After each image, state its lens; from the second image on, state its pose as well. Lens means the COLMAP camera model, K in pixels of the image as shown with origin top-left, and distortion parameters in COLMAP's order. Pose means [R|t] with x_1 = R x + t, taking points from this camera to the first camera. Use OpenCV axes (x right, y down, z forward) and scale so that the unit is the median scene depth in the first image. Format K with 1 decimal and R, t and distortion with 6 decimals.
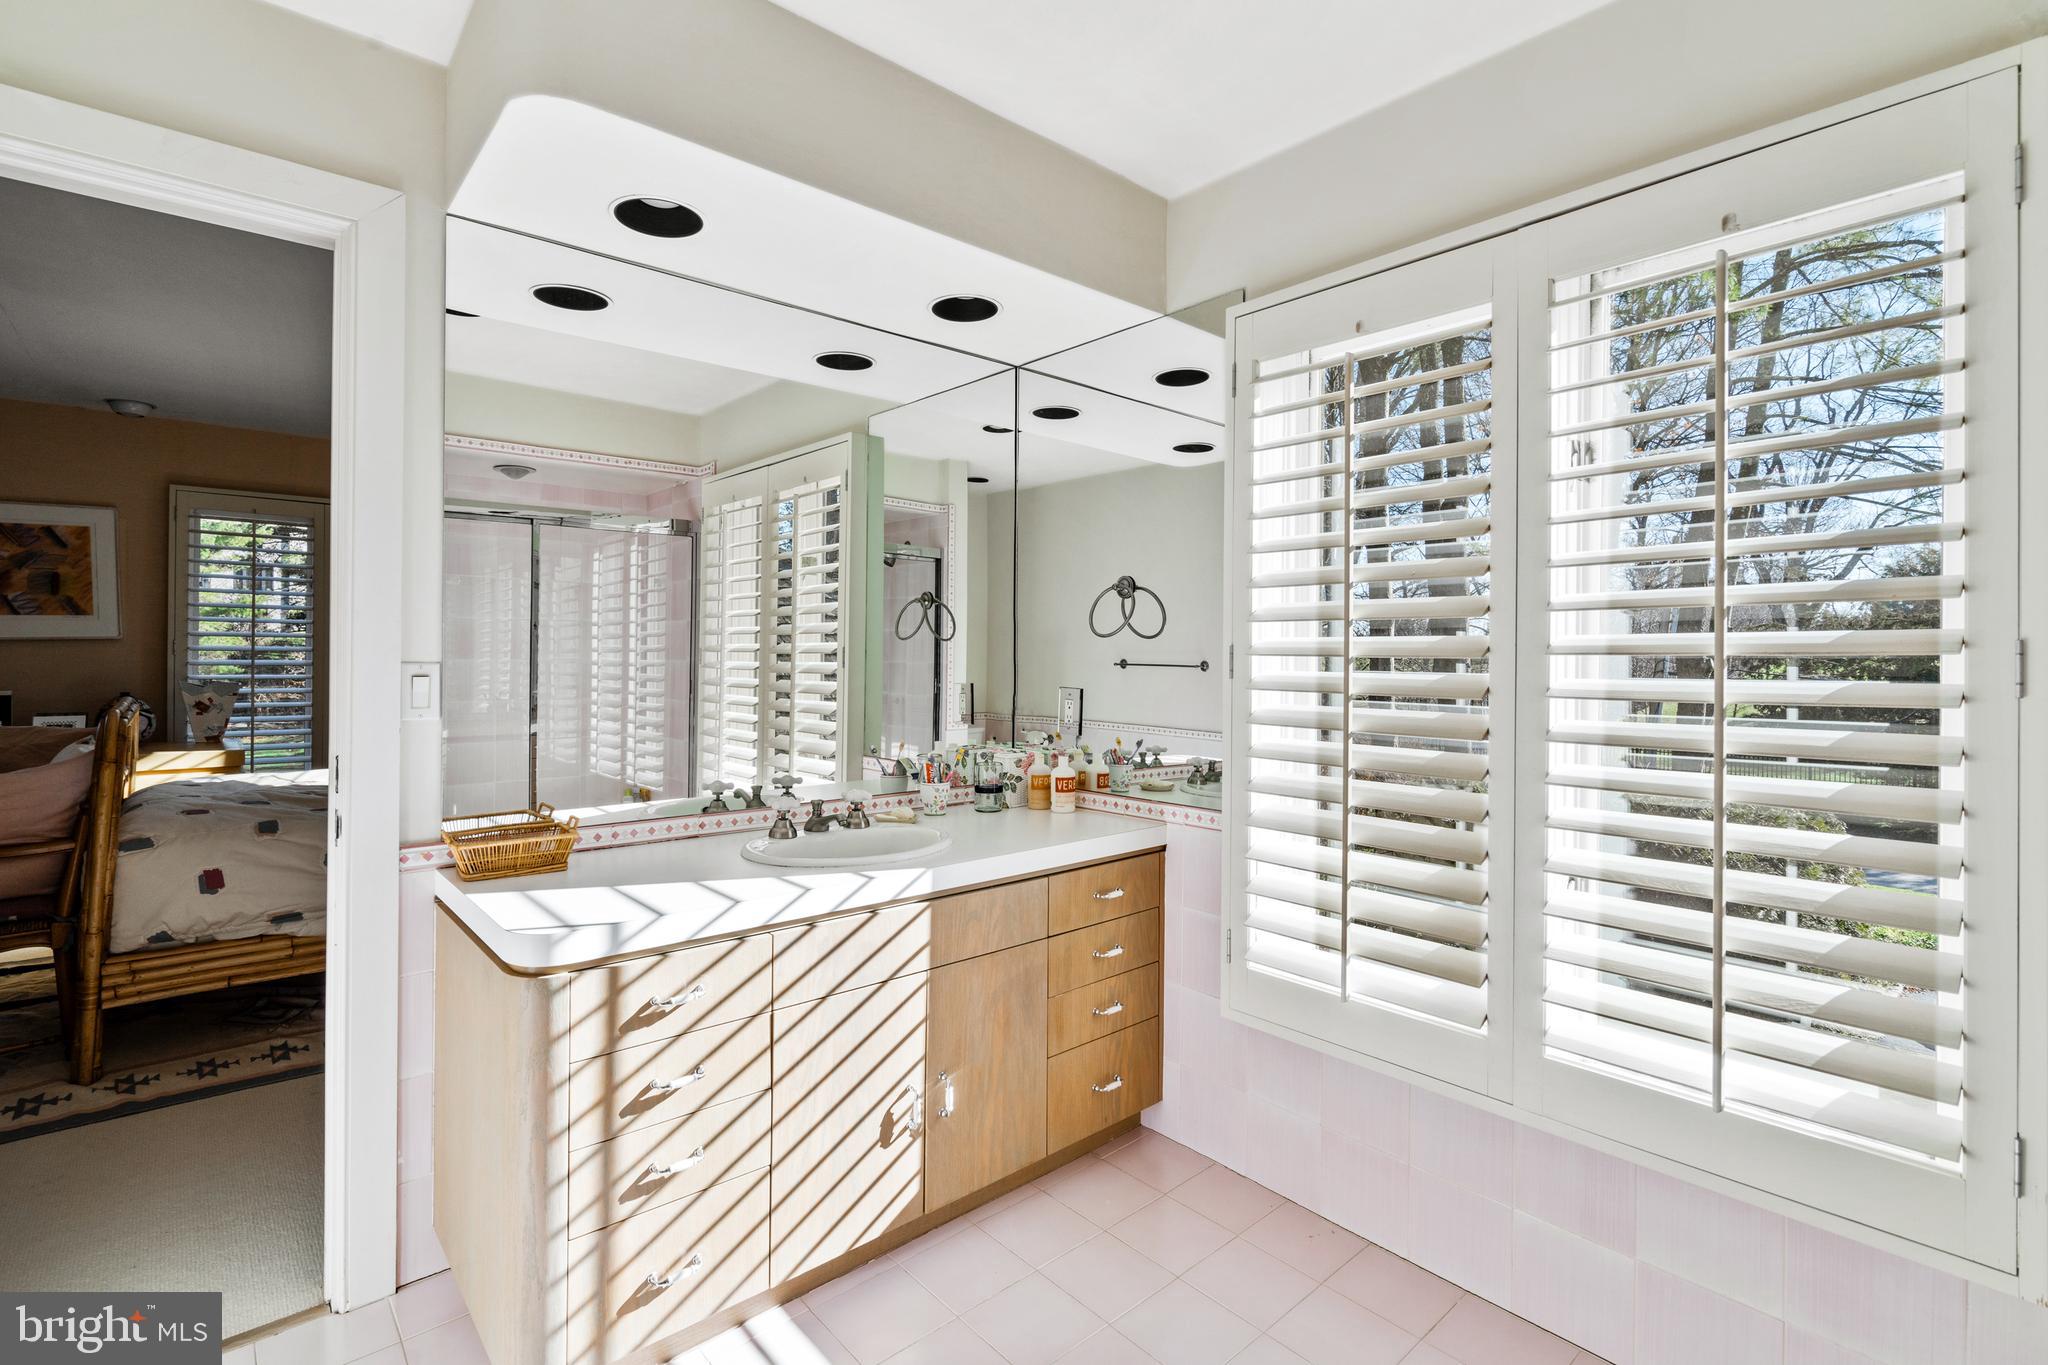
lens RADIAL K [[941.5, 0, 1021.7], [0, 941.5, 670.2], [0, 0, 1]] dist [-0.000588, -0.000246]
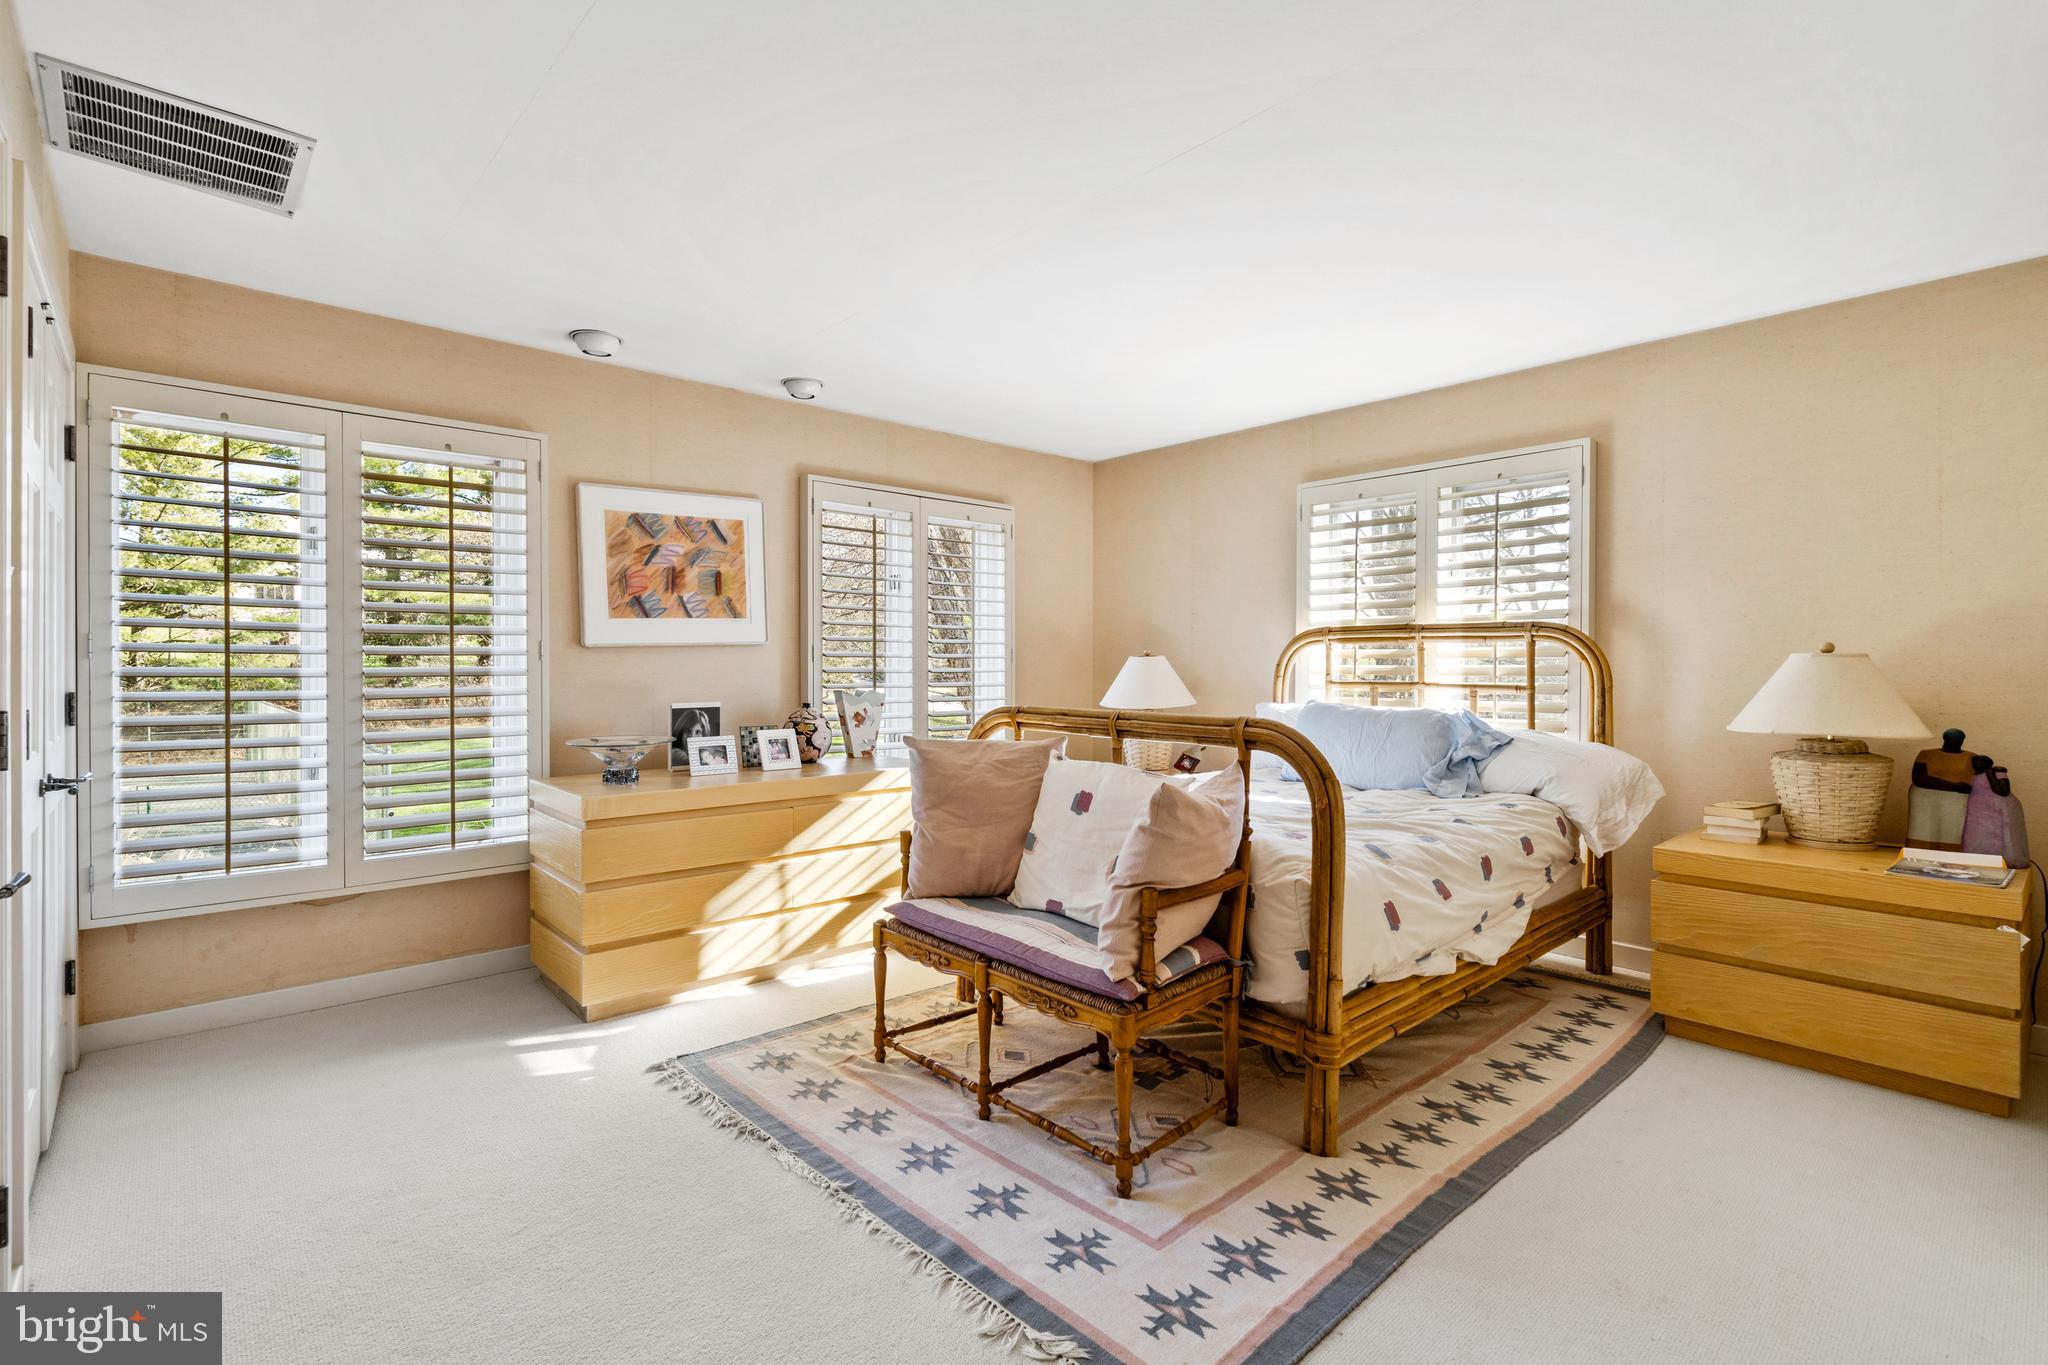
lens RADIAL K [[941.5, 0, 1026.5], [0, 941.5, 676.3], [0, 0, 1]] dist [-0.000588, -0.000246]
pose [[0.999421, -0.007746, 0.033131, -0.771005], [0.007681, 0.999968, 0.002092, -0.002475], [-0.033146, -0.001836, 0.999449, 0.087081]]
